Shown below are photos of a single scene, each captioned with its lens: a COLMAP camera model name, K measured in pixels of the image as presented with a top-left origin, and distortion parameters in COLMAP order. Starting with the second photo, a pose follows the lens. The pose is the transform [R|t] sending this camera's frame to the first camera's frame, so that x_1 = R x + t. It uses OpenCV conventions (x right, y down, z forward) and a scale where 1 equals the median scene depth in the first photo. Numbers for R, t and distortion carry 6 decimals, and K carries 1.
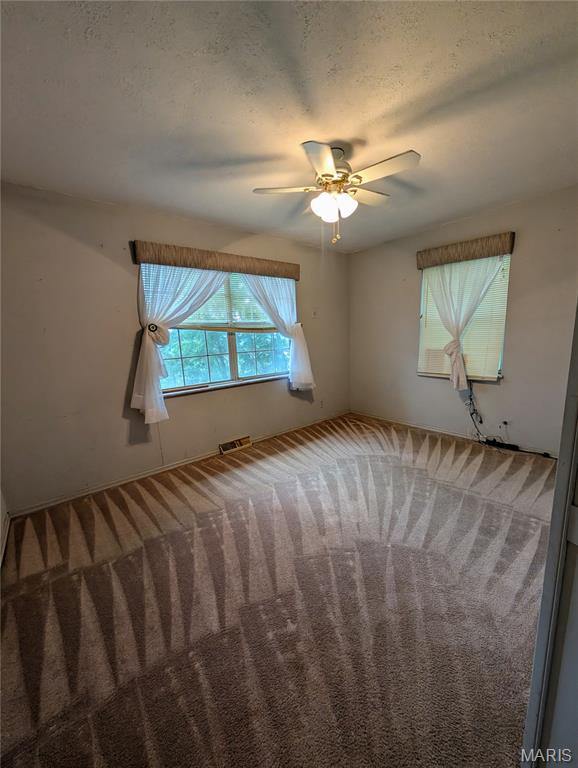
lens RADIAL K [[288.8, 0, 291.3], [0, 288.8, 382.5], [0, 0, 1]] dist [-0.001971, -0.000196]
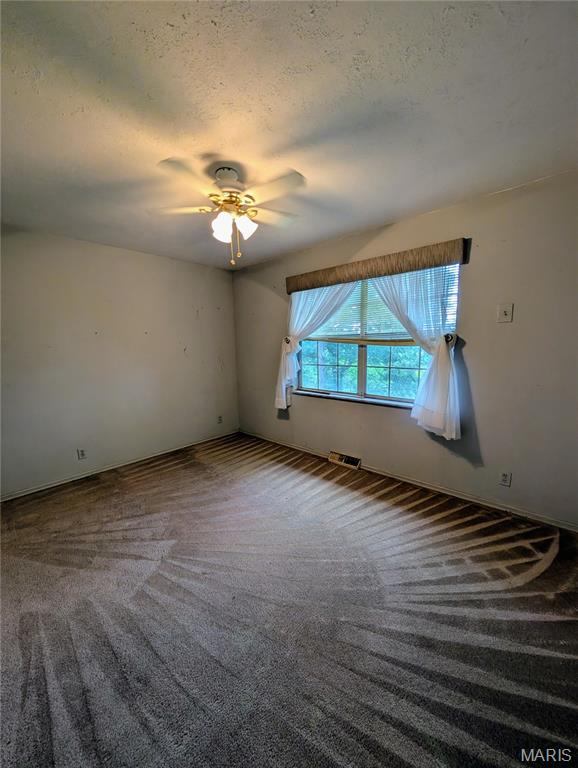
lens RADIAL K [[288.8, 0, 293.6], [0, 288.8, 385.6], [0, 0, 1]] dist [-0.001971, -0.000196]
pose [[0.150149, 0.168786, -0.974149, 0.691178], [-0.159232, 0.976585, 0.144665, -0.142927], [0.975756, 0.133394, 0.173510, 0.640381]]
